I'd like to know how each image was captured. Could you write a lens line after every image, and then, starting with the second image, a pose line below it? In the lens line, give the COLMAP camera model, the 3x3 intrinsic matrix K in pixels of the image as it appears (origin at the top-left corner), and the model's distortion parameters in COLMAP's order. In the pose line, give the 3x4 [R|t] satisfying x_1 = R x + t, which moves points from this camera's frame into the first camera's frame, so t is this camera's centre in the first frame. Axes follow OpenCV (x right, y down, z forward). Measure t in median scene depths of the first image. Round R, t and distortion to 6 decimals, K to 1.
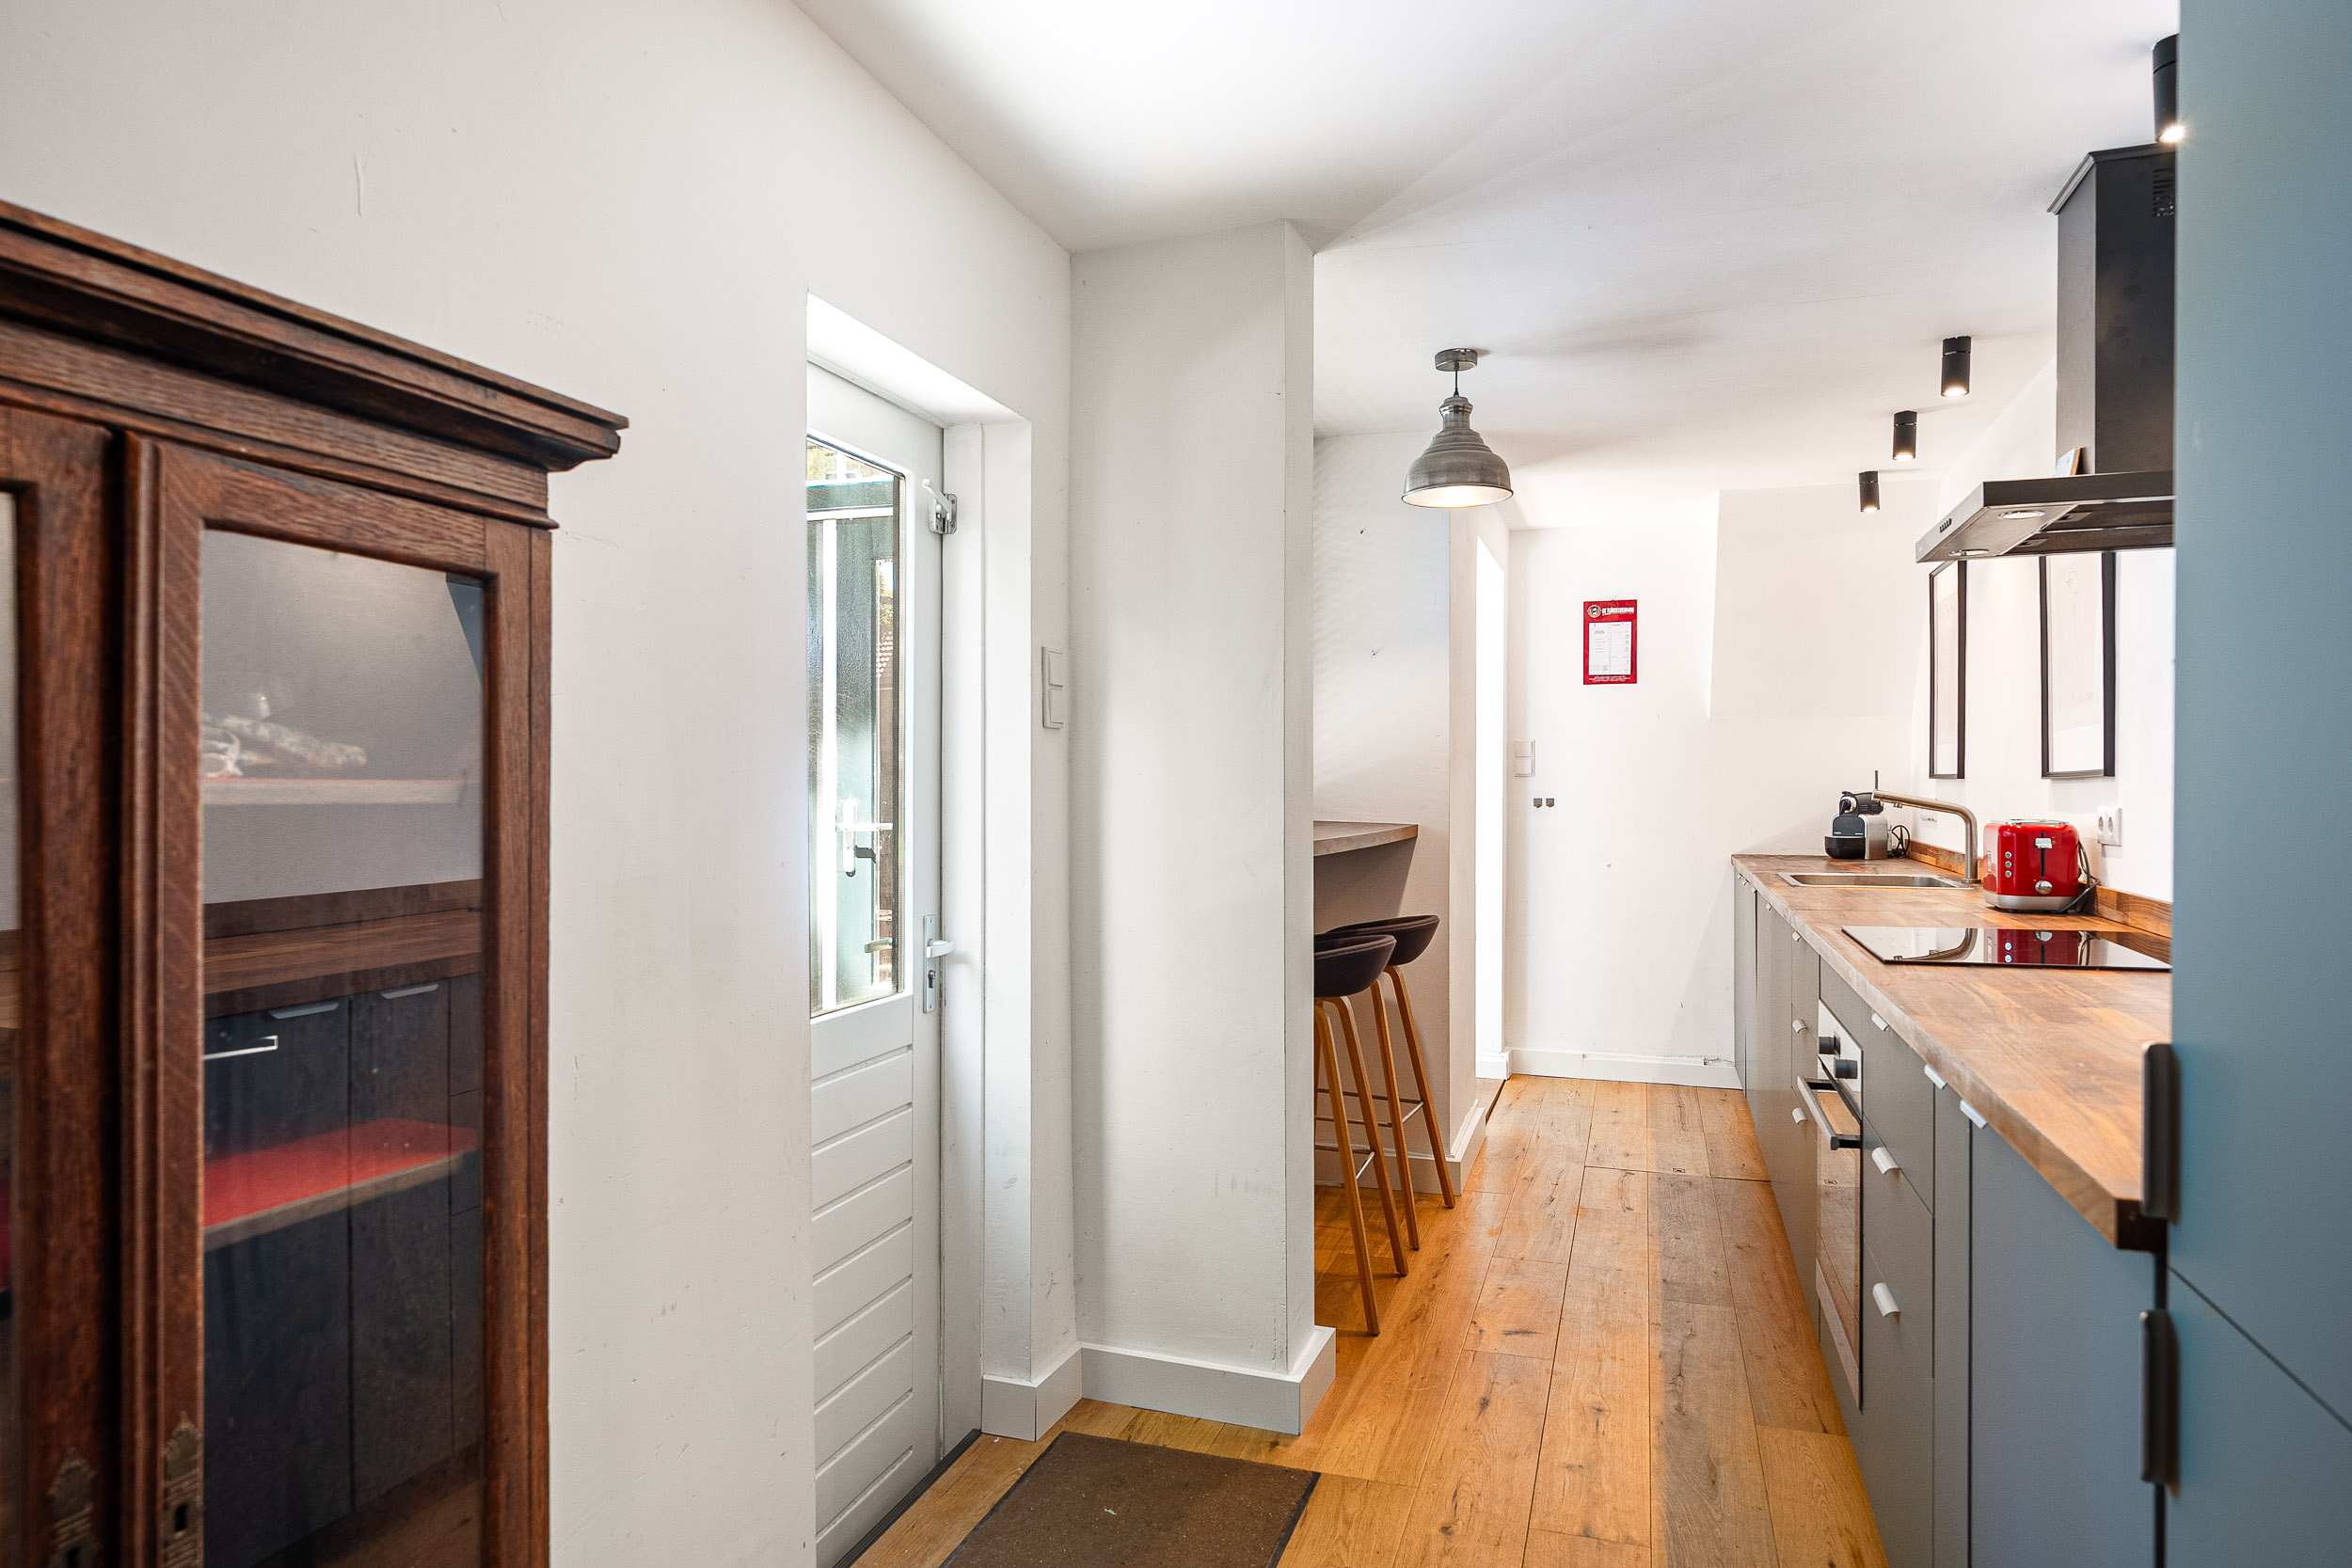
lens RADIAL K [[1450.6, 0, 1183.7], [0, 1450.6, 788.7], [0, 0, 1]] dist [-0.009043, 0.000765]
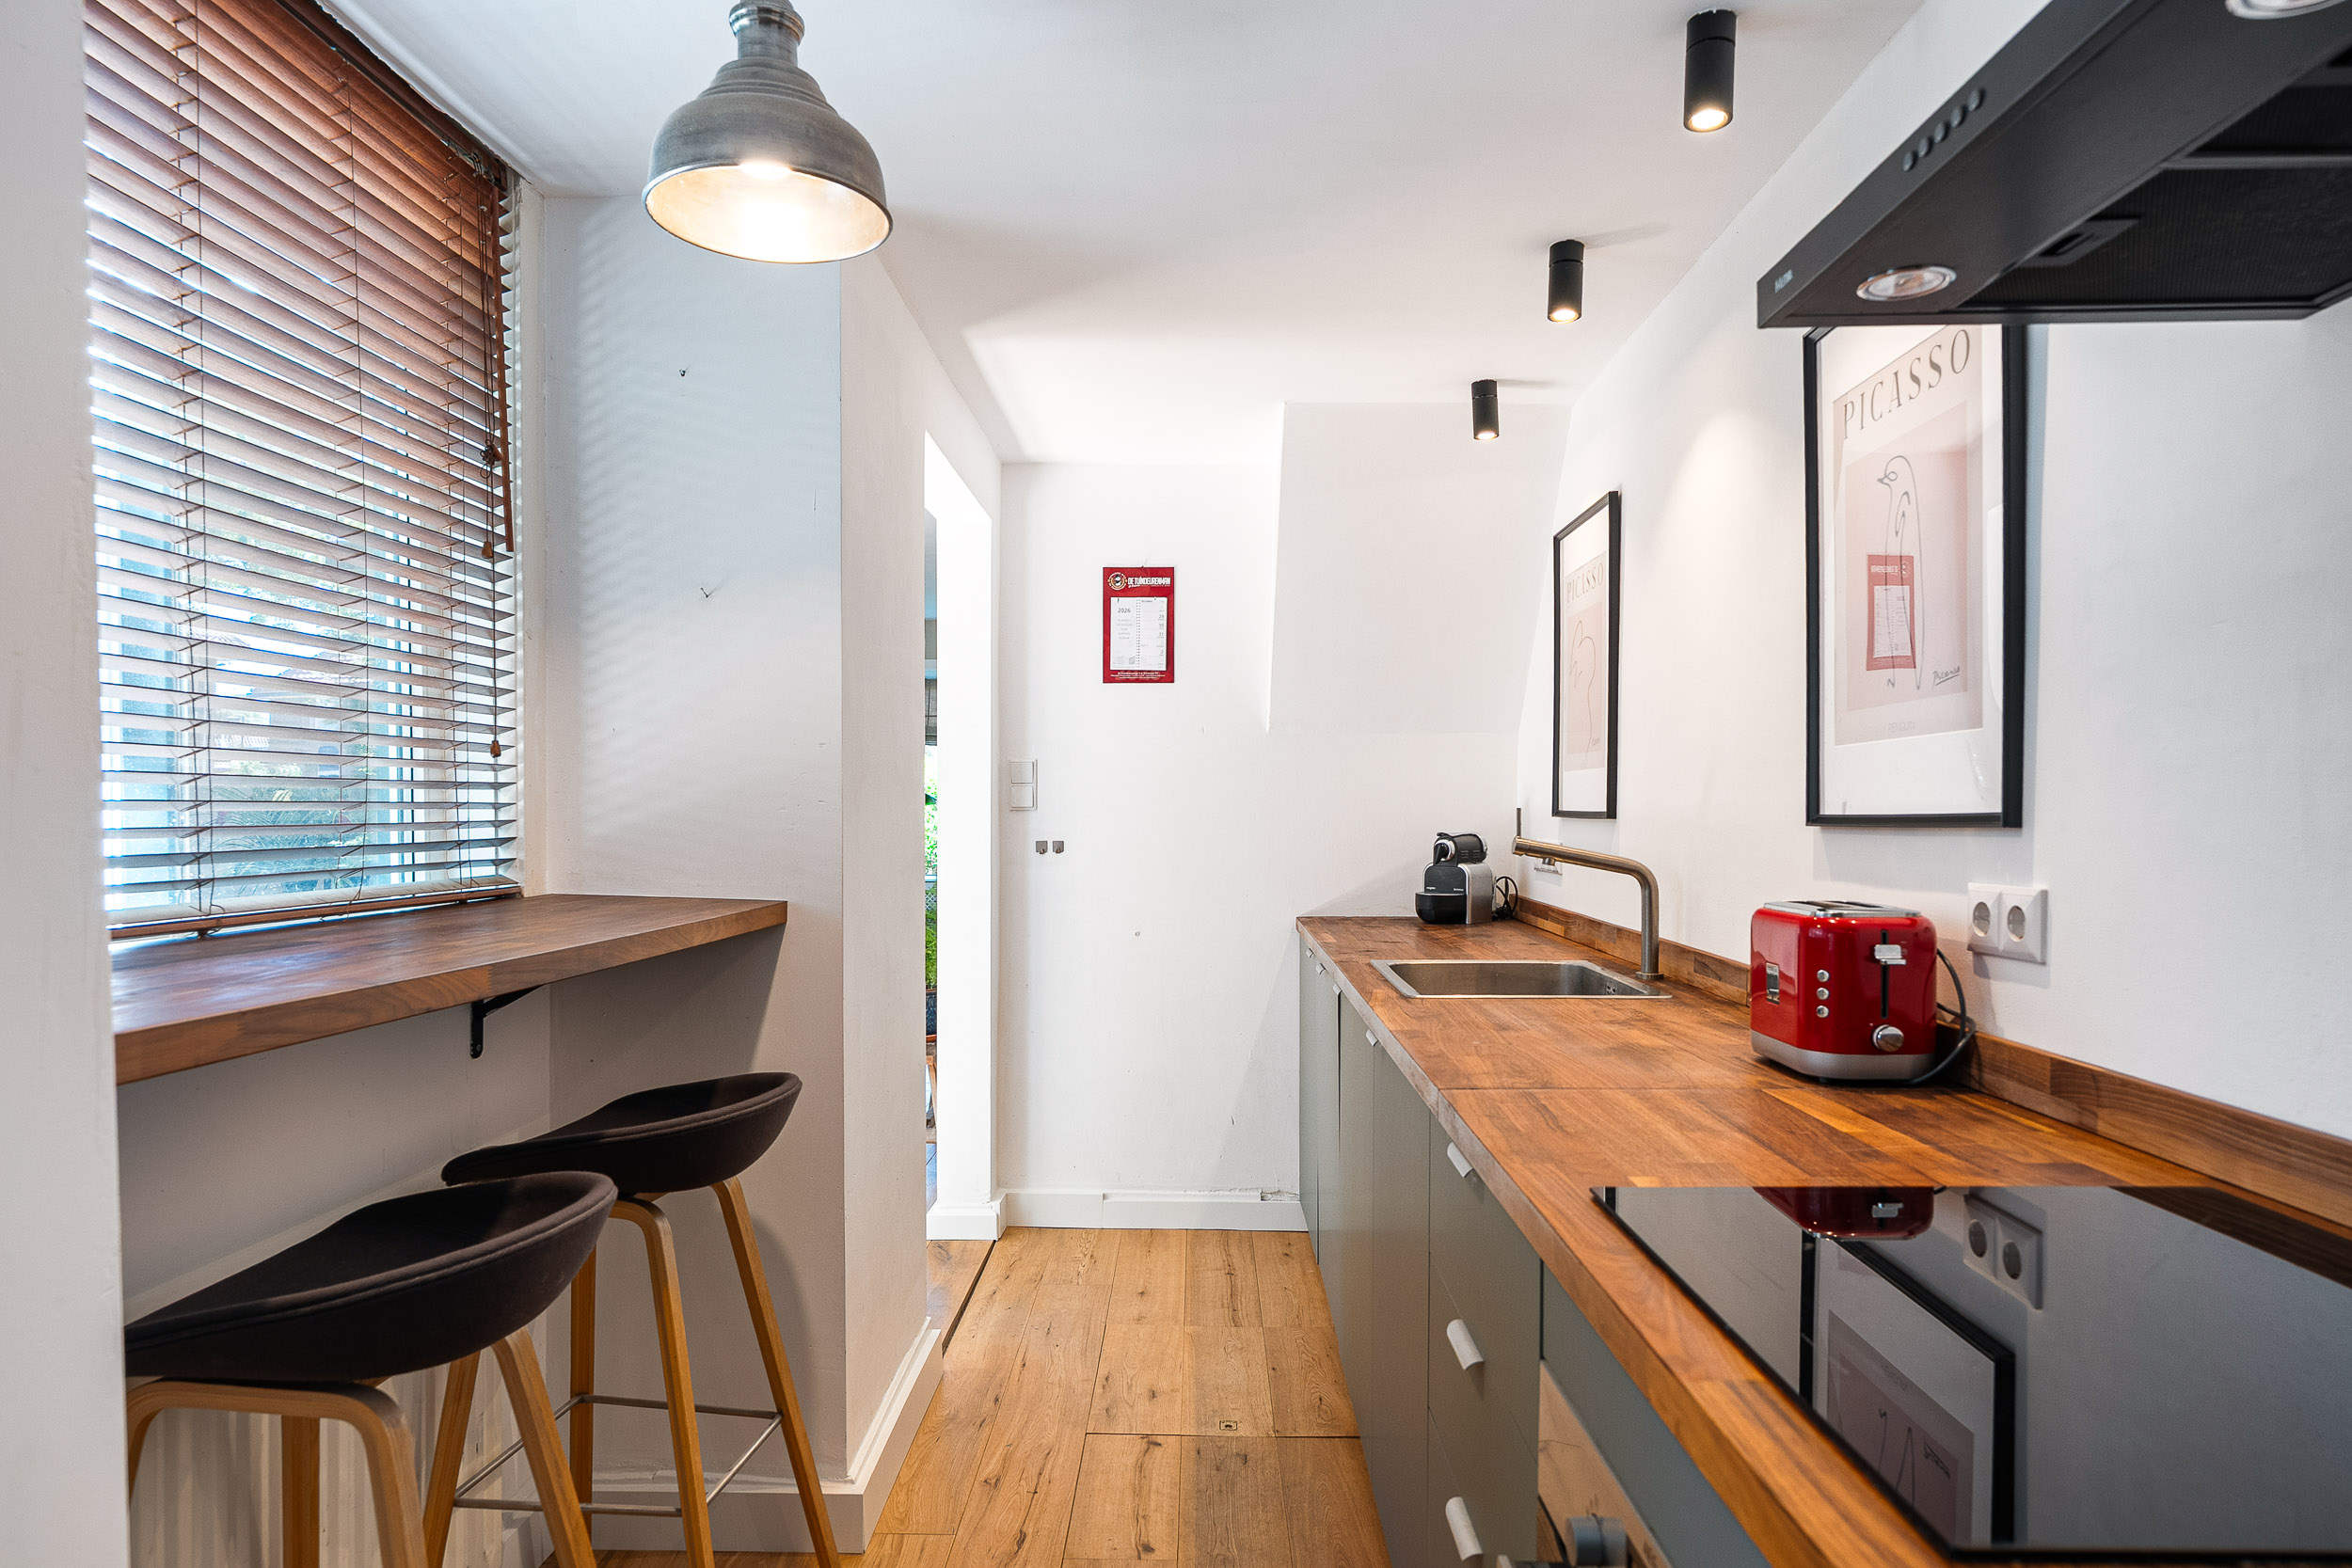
lens RADIAL K [[1537.6, 0, 1170.7], [0, 1537.6, 792.4], [0, 0, 1]] dist [0.030024, 0.000109]
pose [[0.958032, 0.006086, 0.286596, 0.101329], [-0.001634, 0.999874, -0.015770, -0.006303], [-0.286656, 0.014640, 0.957922, 0.294383]]
